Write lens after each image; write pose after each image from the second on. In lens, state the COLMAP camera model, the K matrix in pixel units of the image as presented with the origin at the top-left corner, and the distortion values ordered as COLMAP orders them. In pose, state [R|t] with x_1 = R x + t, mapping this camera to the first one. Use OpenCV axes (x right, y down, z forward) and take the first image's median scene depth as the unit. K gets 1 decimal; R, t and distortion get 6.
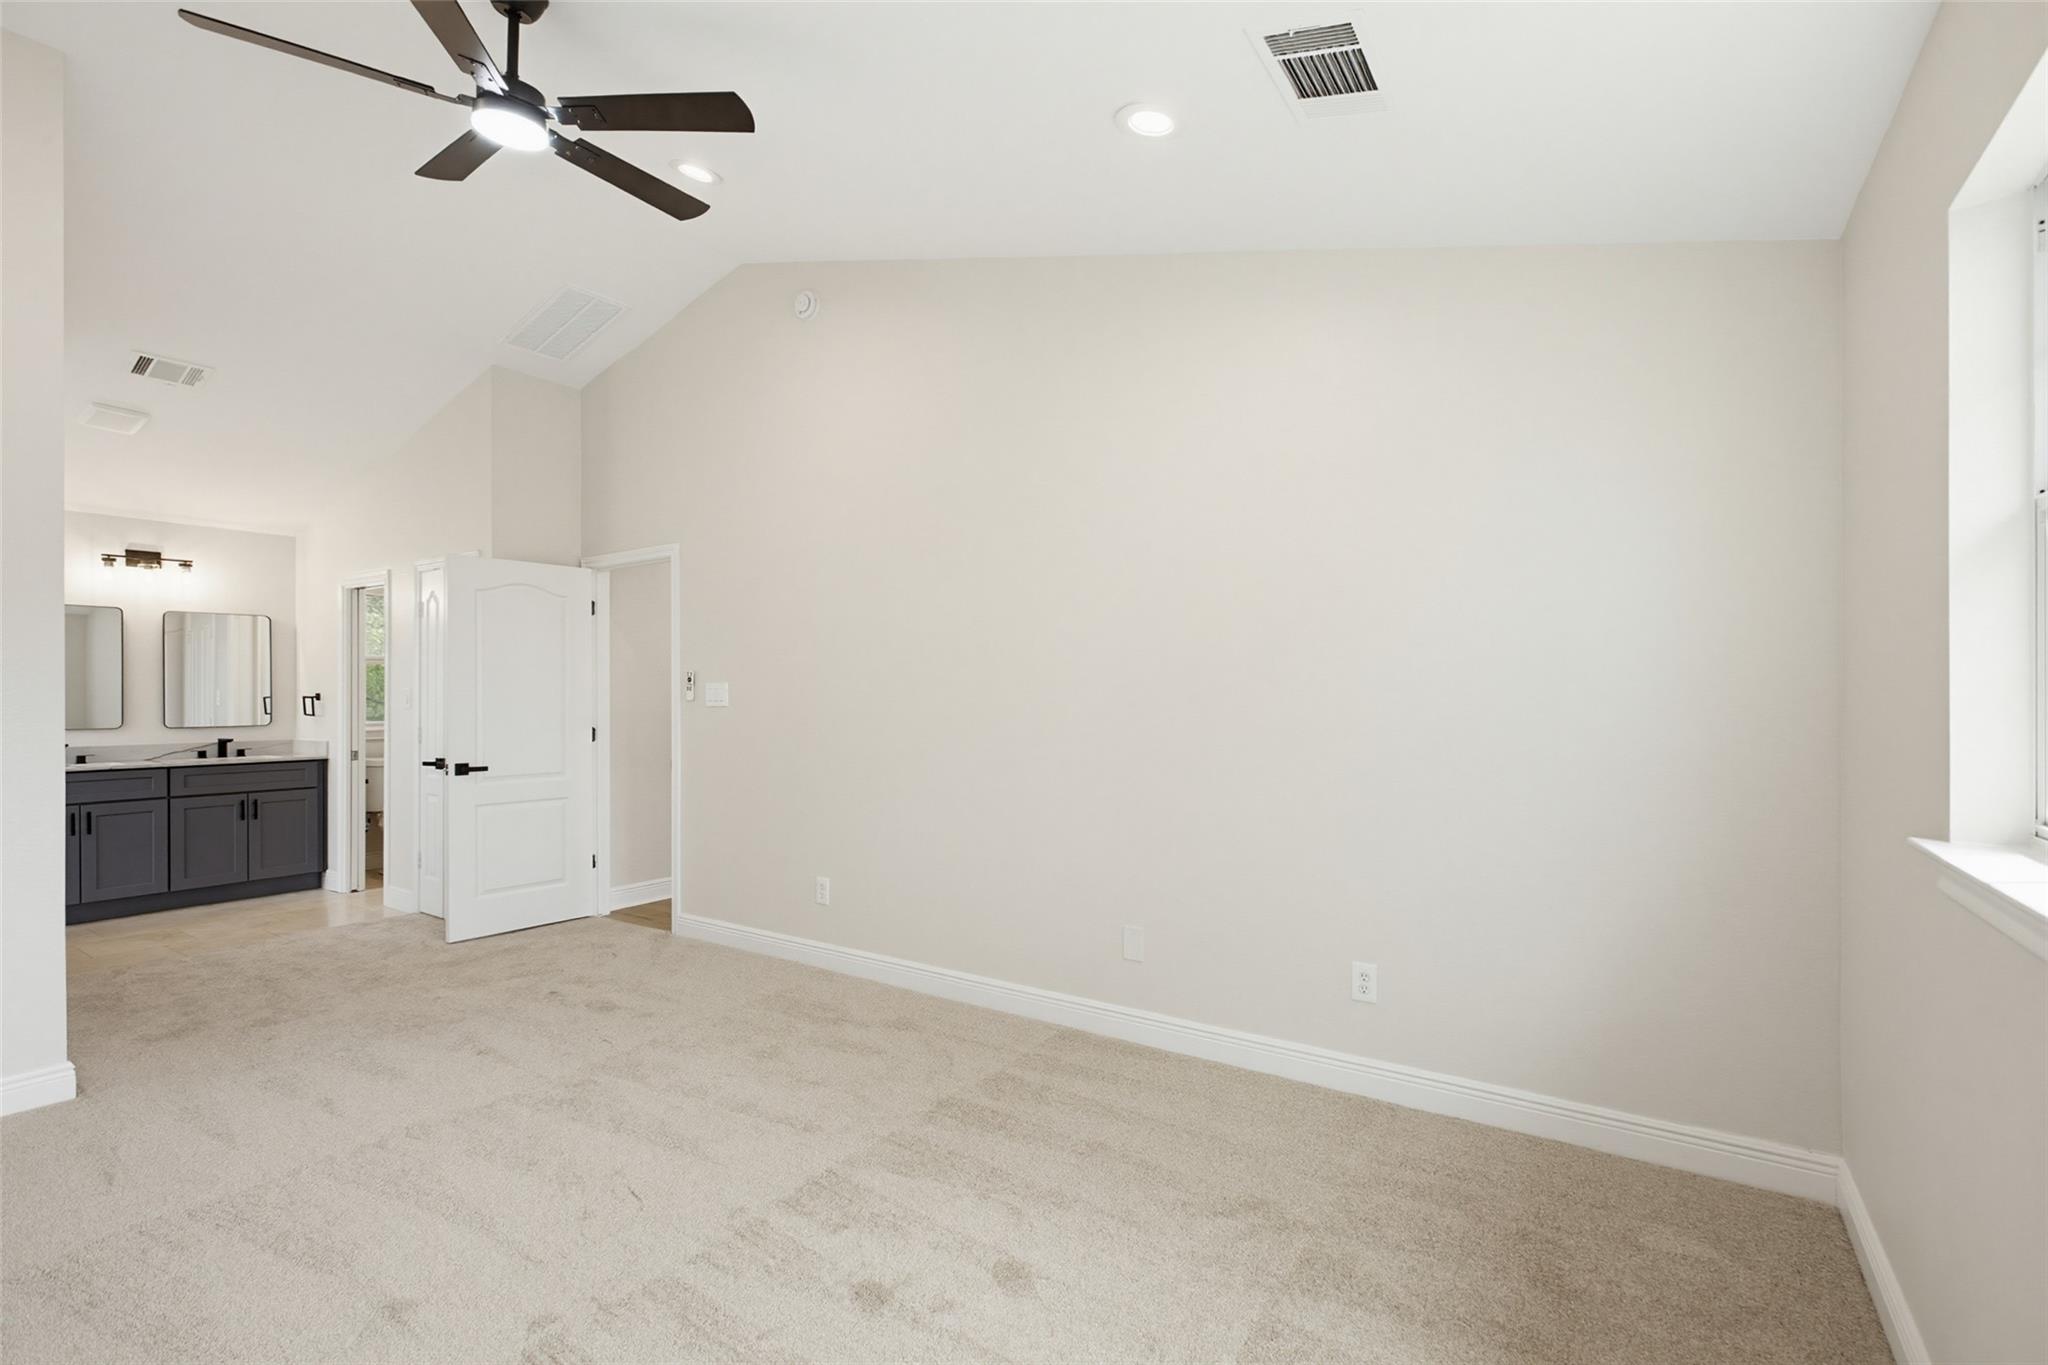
lens RADIAL K [[946.4, 0, 1017.1], [0, 946.4, 685.3], [0, 0, 1]] dist [0.010898, 0.000506]
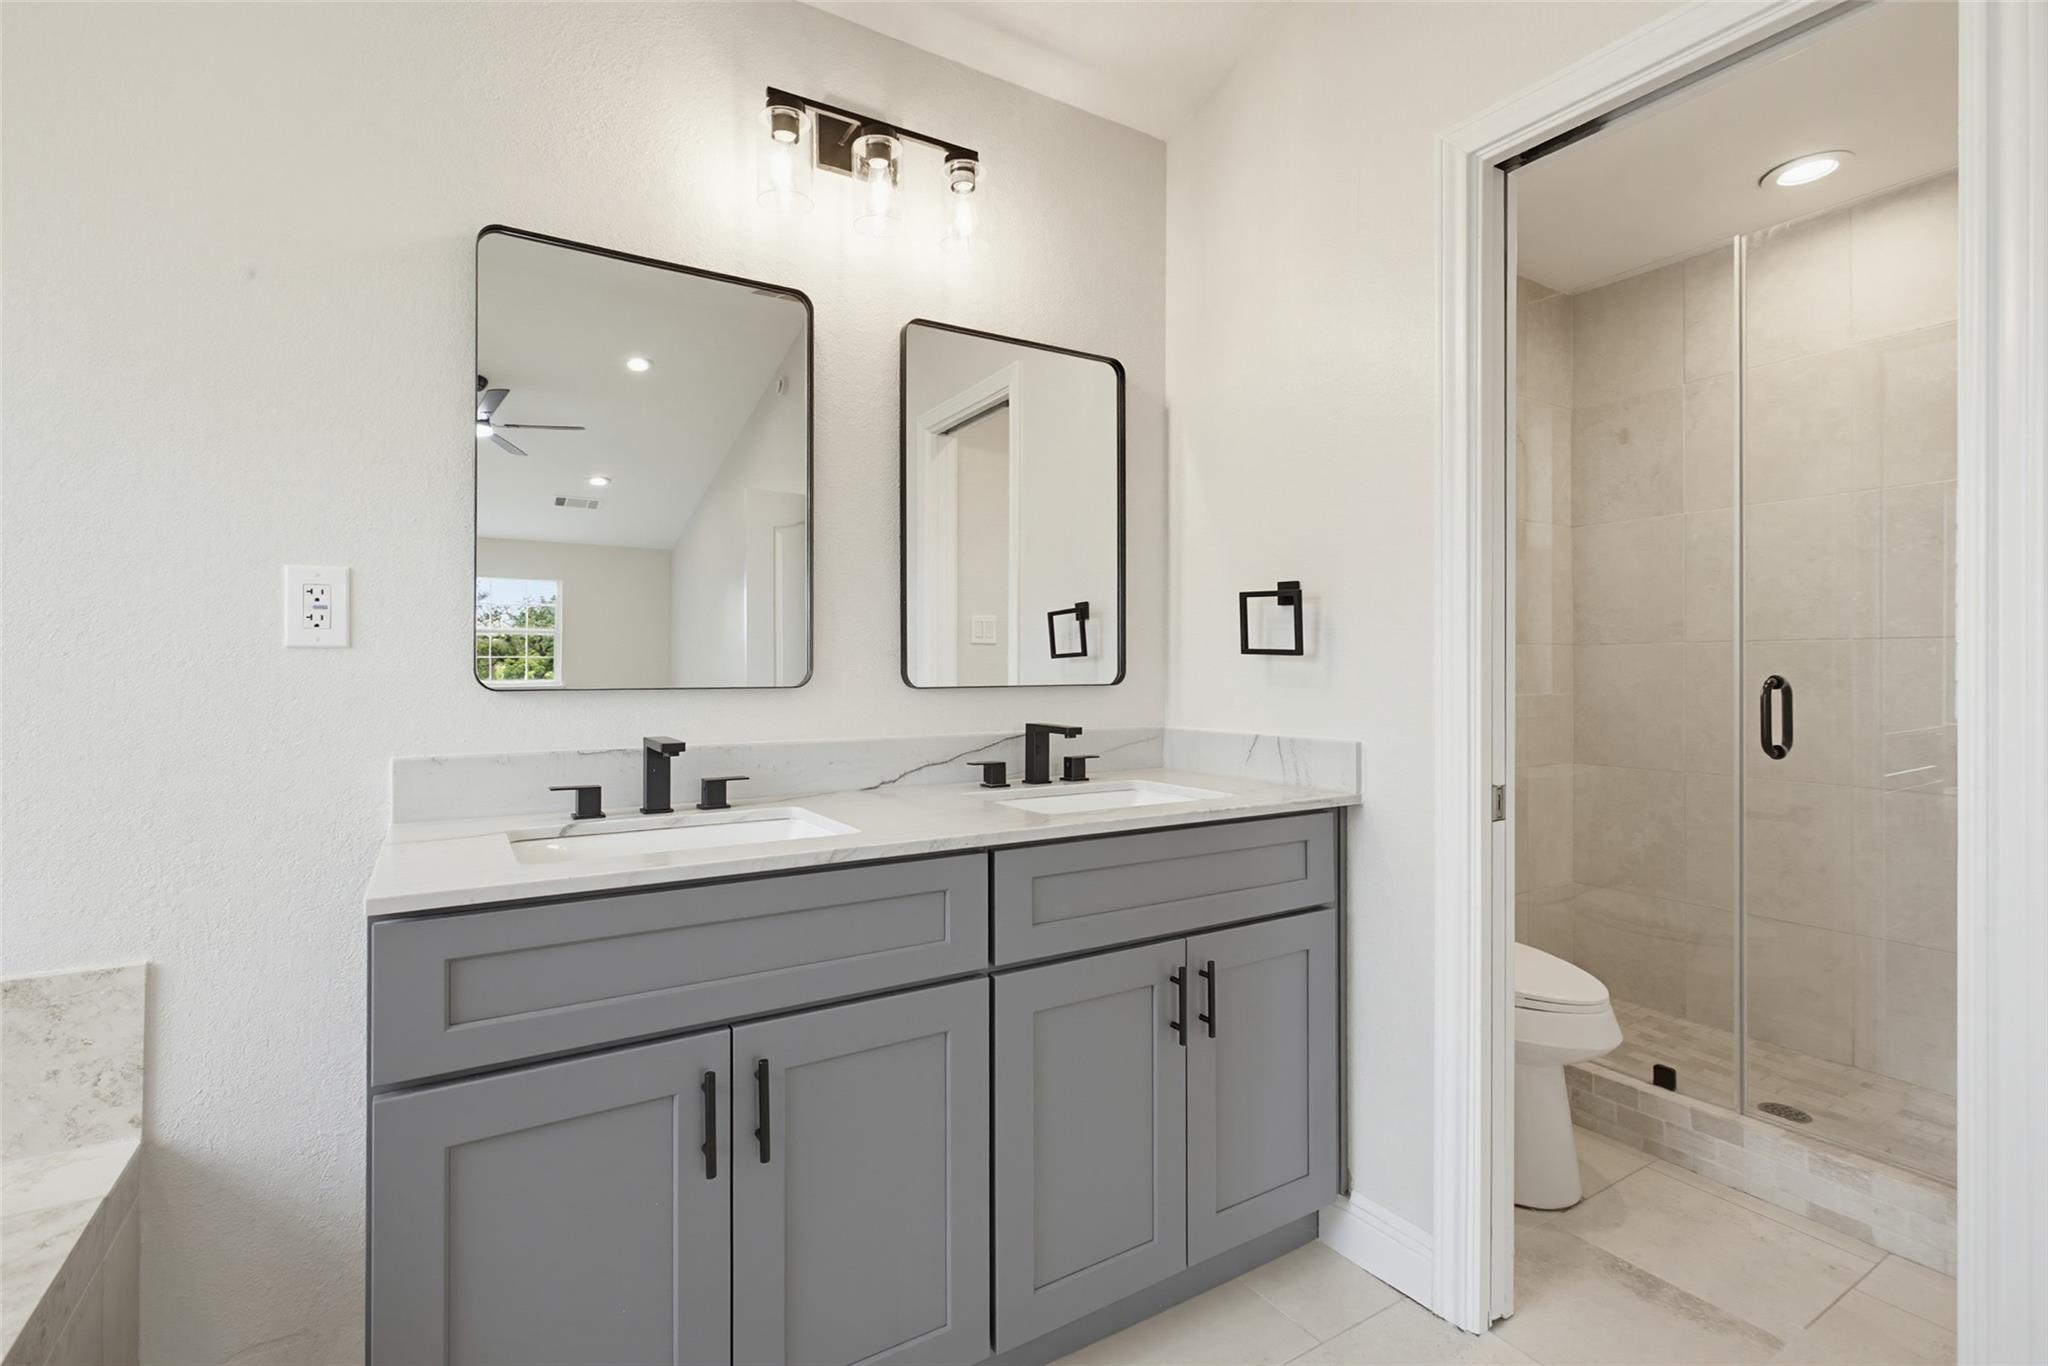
lens RADIAL K [[911.7, 0, 991.4], [0, 911.7, 672.6], [0, 0, 1]] dist [0.003401, 0.000079]
pose [[0.910244, 0.001998, -0.414067, -0.770155], [0.001329, 0.999969, 0.007746, 0.038474], [0.414070, -0.007601, 0.910213, 0.766180]]
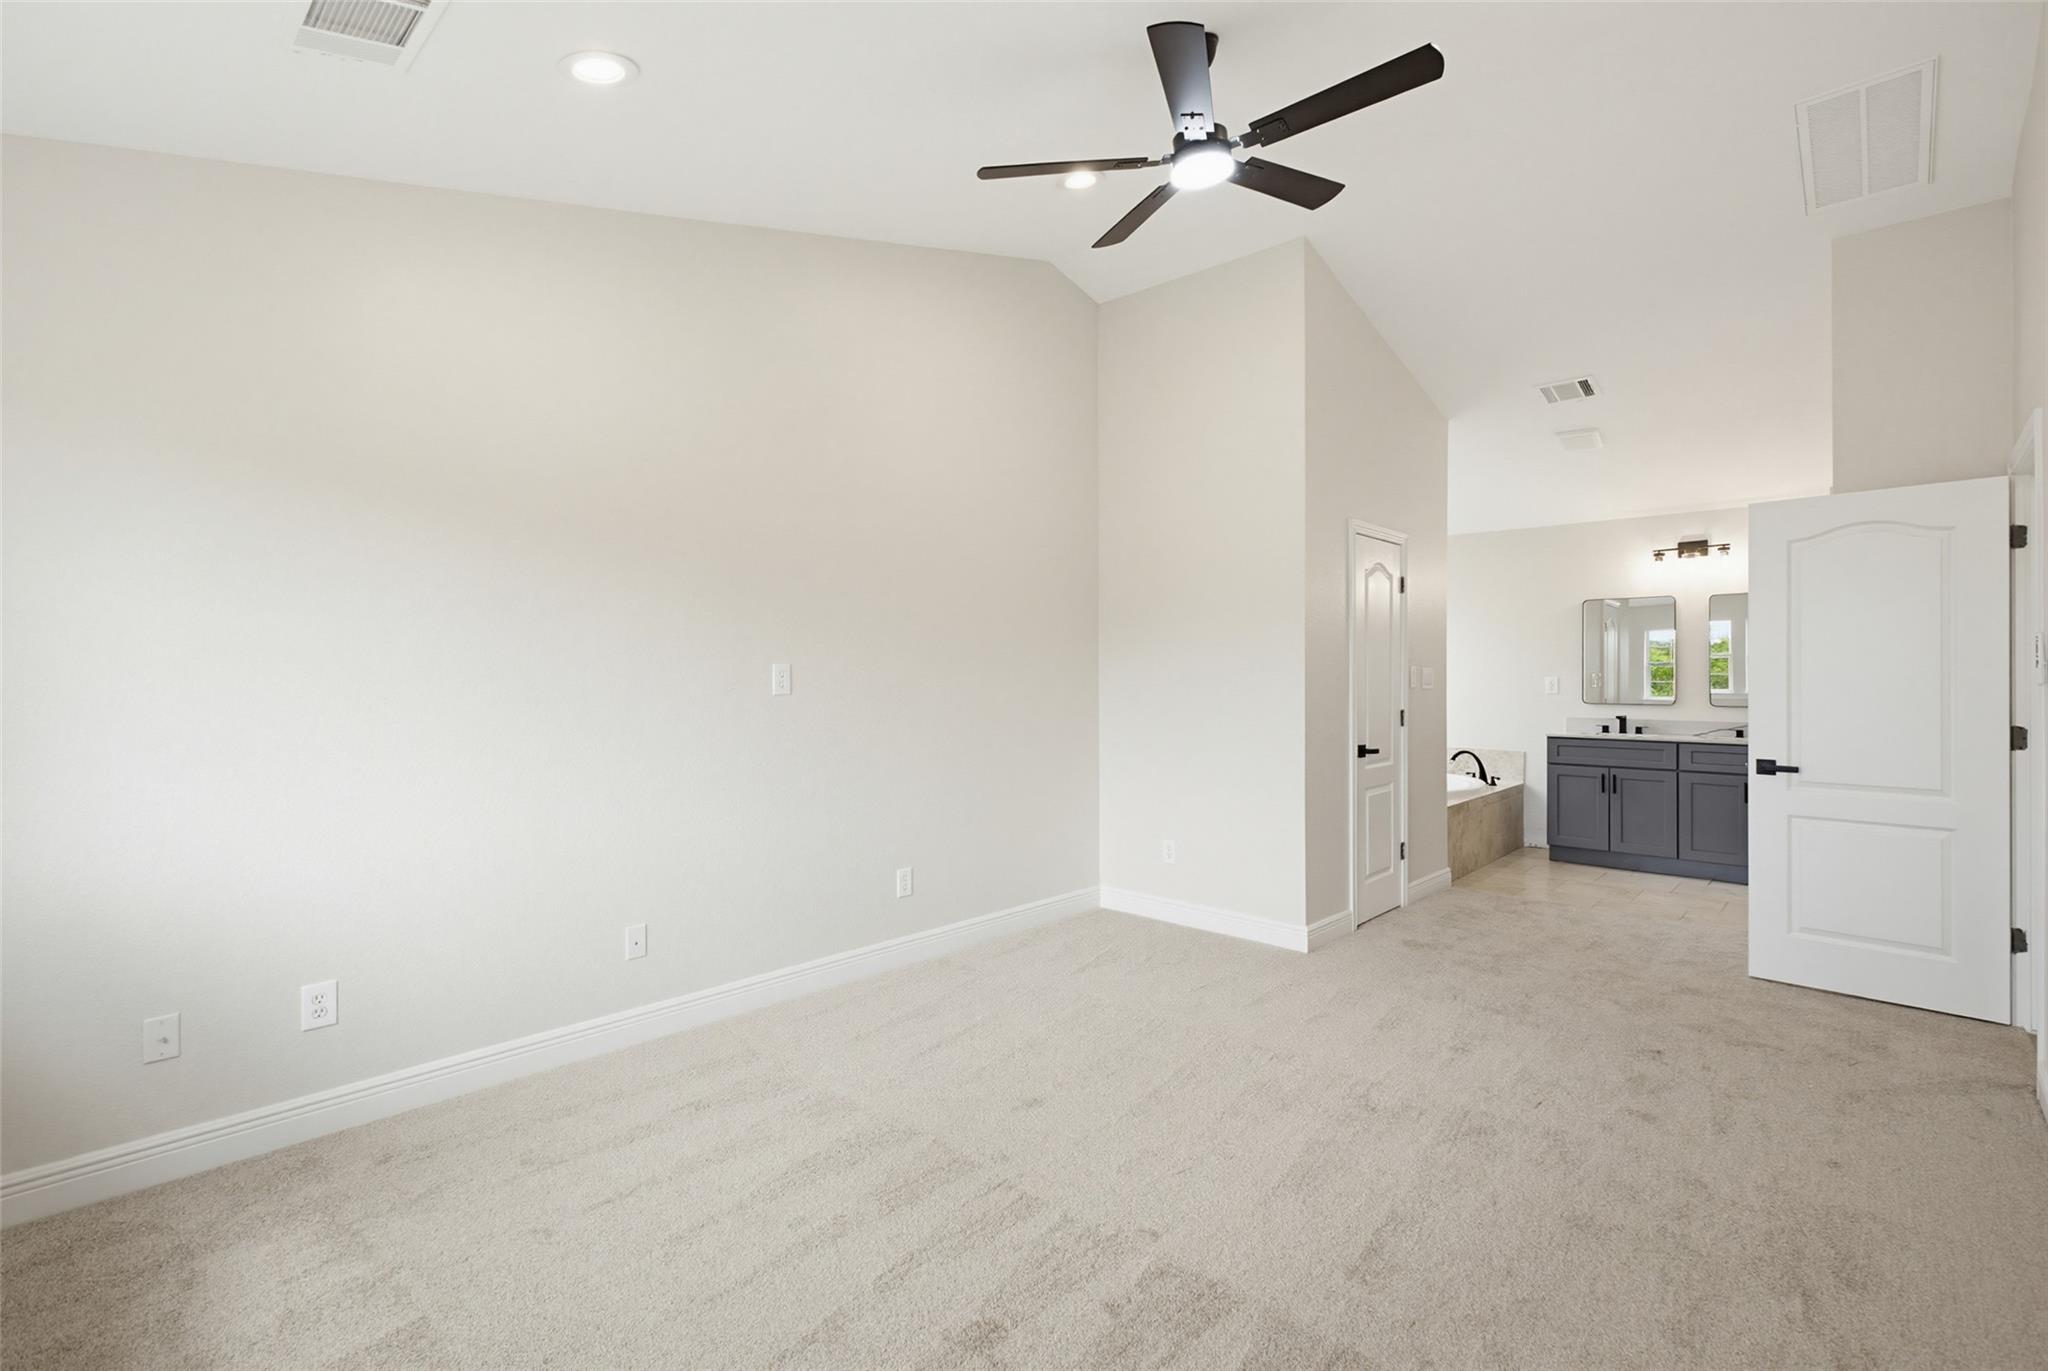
lens RADIAL K [[937.4, 0, 1016.7], [0, 937.4, 669.7], [0, 0, 1]] dist [0.001505, 0.000165]
pose [[-0.159331, -0.003317, -0.987220, 0.260633], [0.007078, 0.999965, -0.004502, 0.003950], [0.987200, -0.007705, -0.159302, 0.425003]]
